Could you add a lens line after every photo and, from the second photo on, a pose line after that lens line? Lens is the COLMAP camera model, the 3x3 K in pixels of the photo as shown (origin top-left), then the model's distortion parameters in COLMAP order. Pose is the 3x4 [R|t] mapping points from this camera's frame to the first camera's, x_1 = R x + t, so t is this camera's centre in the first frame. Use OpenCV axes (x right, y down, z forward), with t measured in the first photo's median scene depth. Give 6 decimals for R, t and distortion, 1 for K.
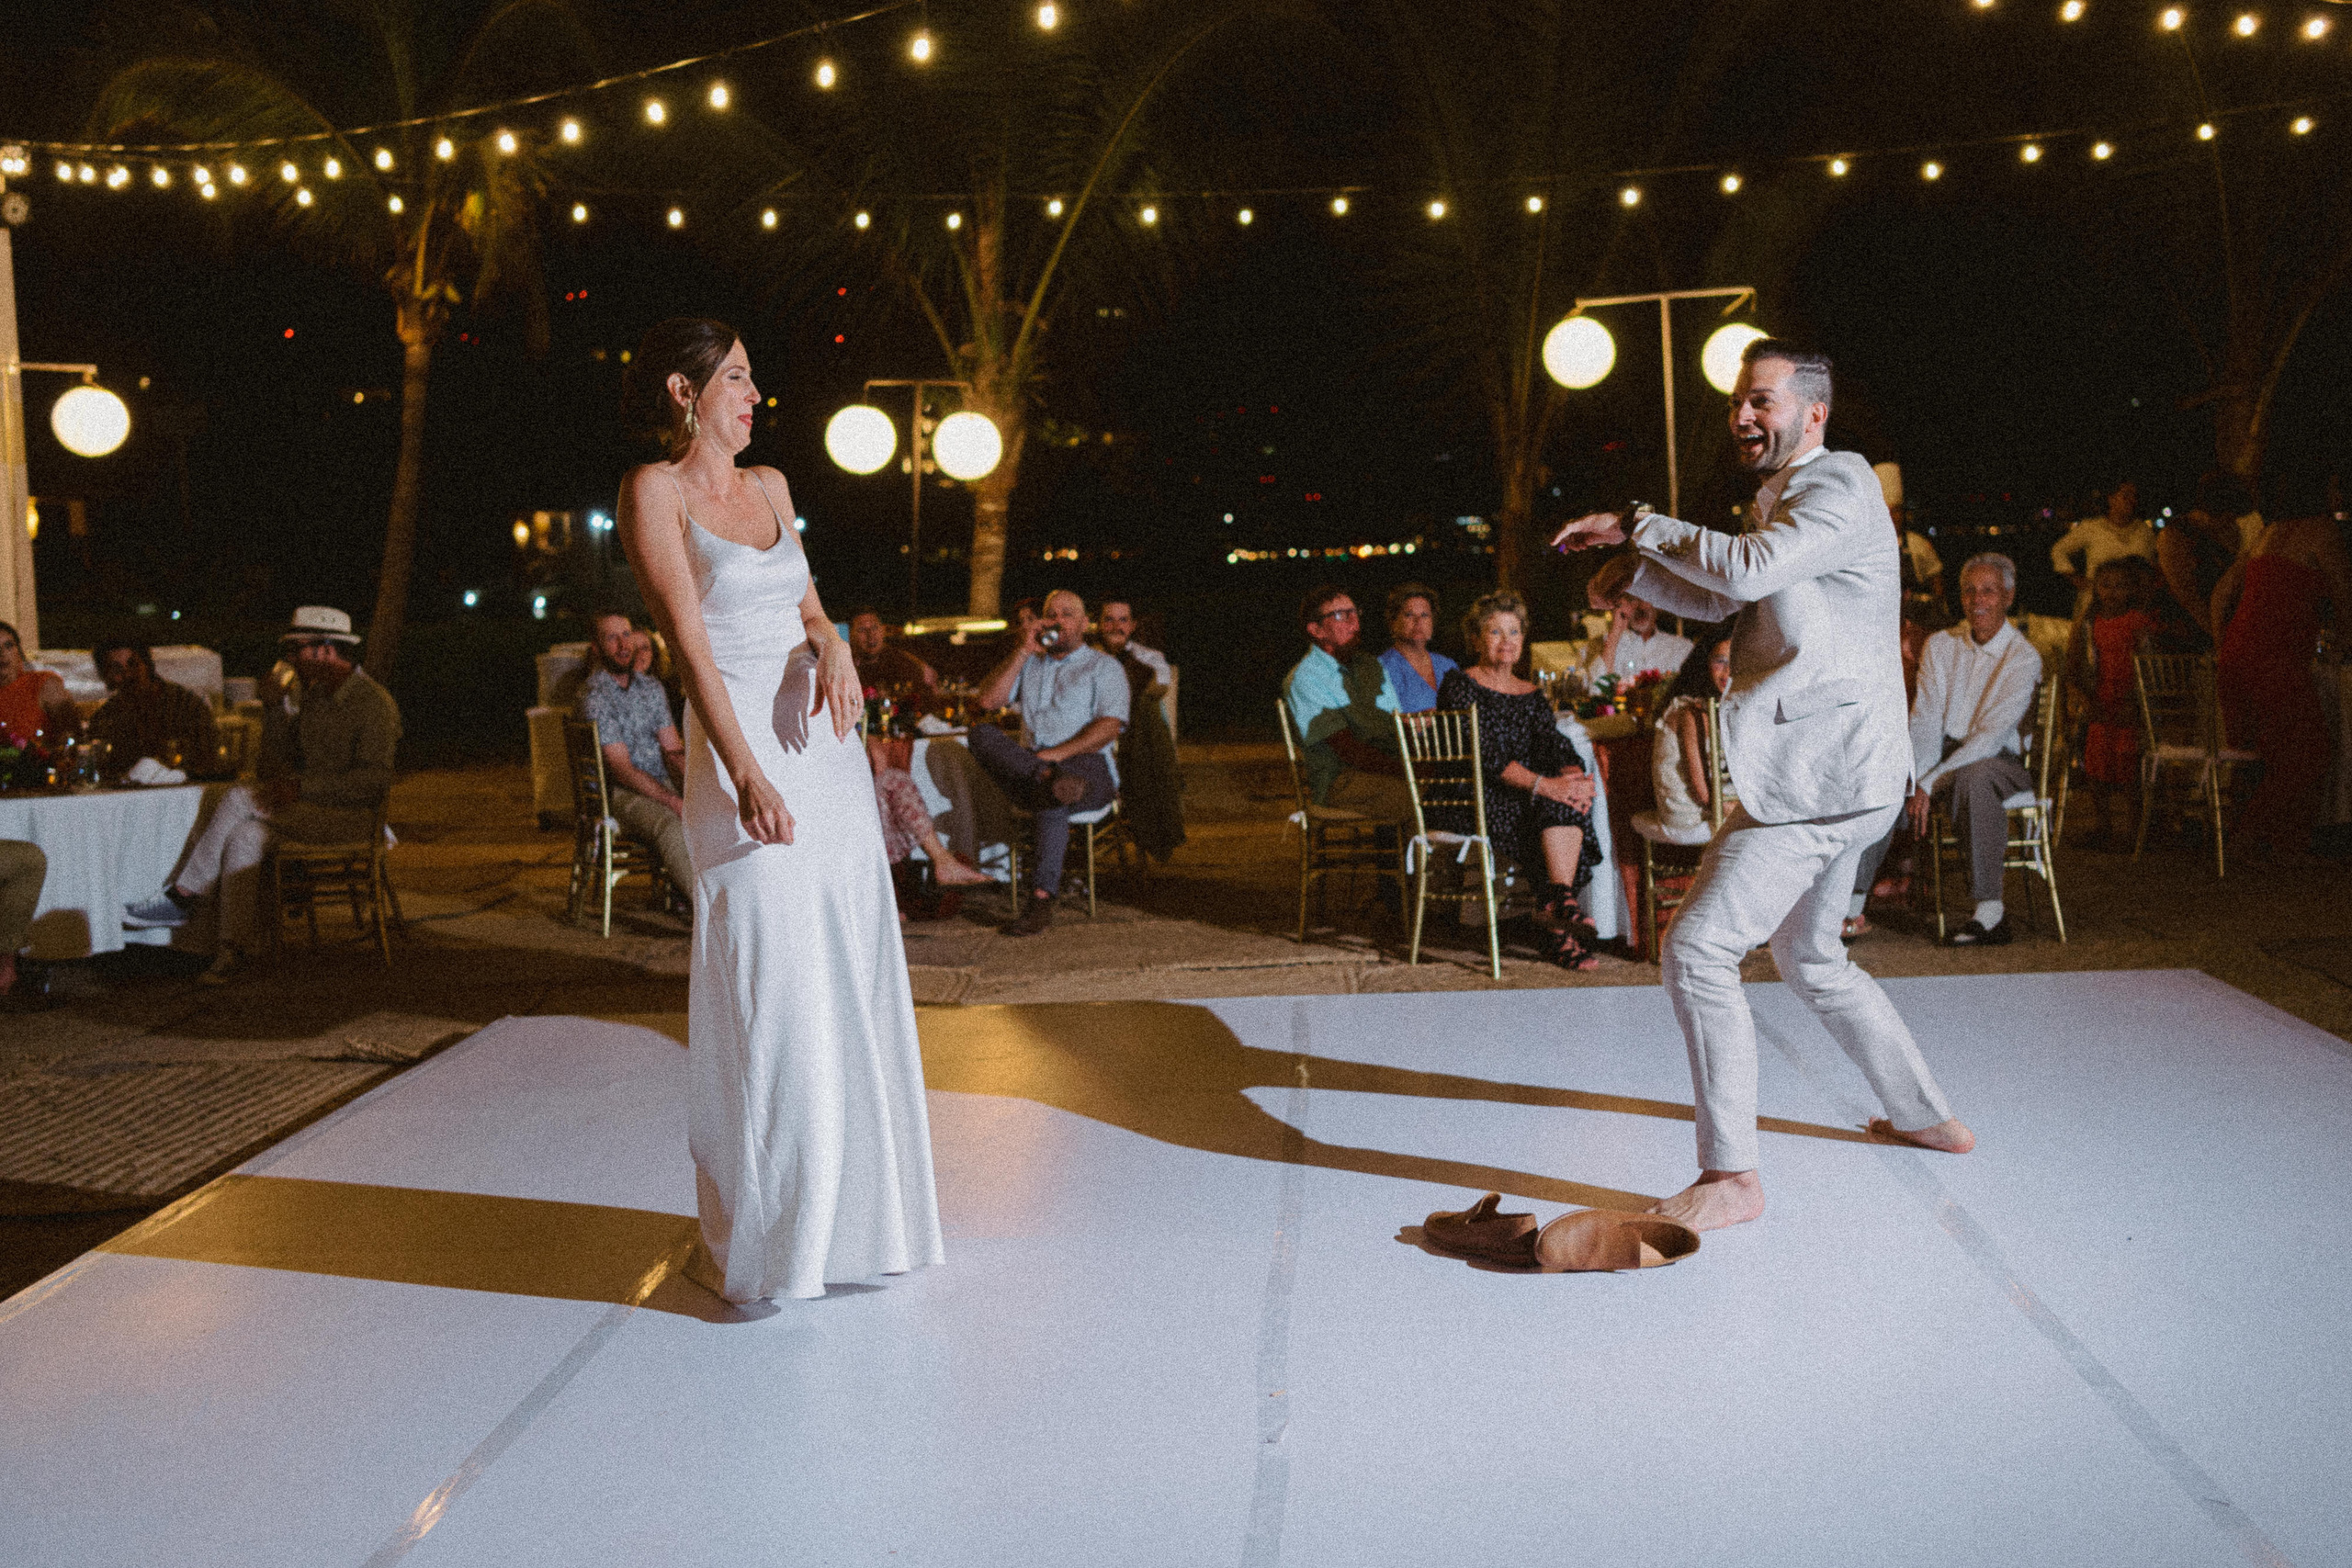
lens RADIAL K [[2519.8, 0, 1176.0], [0, 2519.8, 784.0], [0, 0, 1]] dist [0.063655, -0.017406]
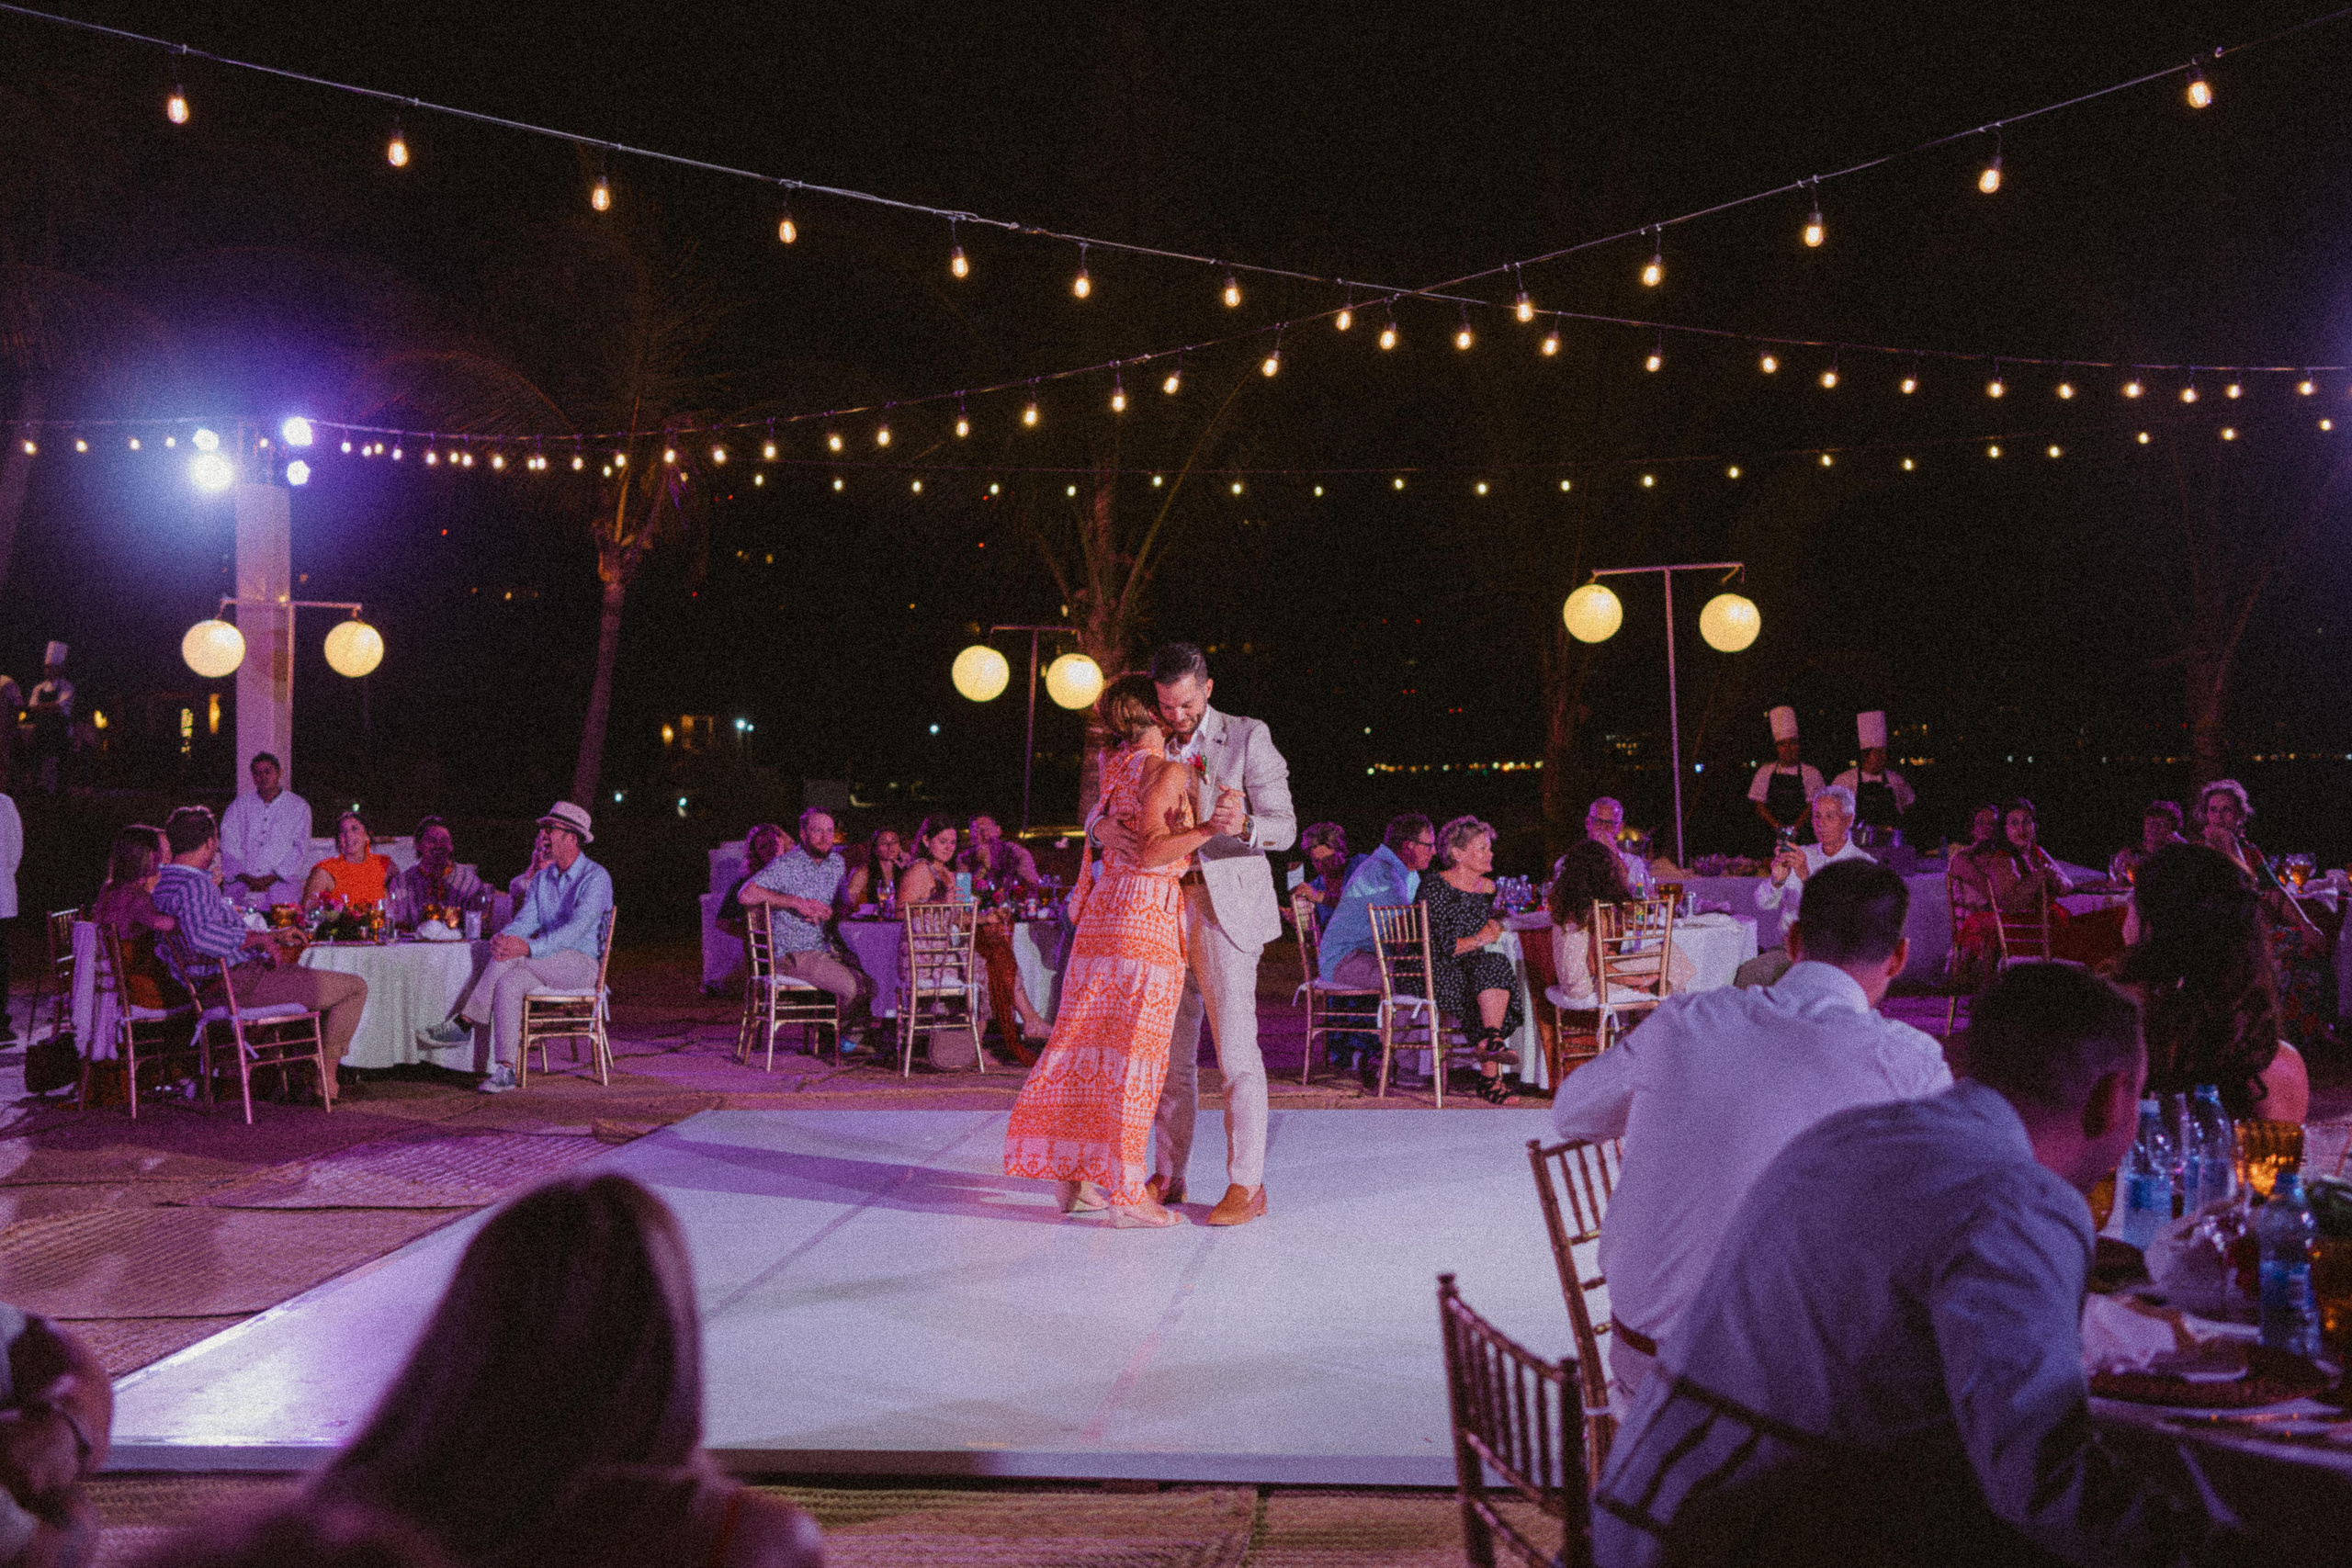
lens RADIAL K [[2519.8, 0, 1176.0], [0, 2519.8, 784.0], [0, 0, 1]] dist [0.063655, -0.017406]
pose [[0.998442, 0.021665, -0.051429, 0.027492], [-0.025865, 0.996259, -0.082457, 0.010644], [0.049450, 0.083659, 0.995267, -0.177352]]
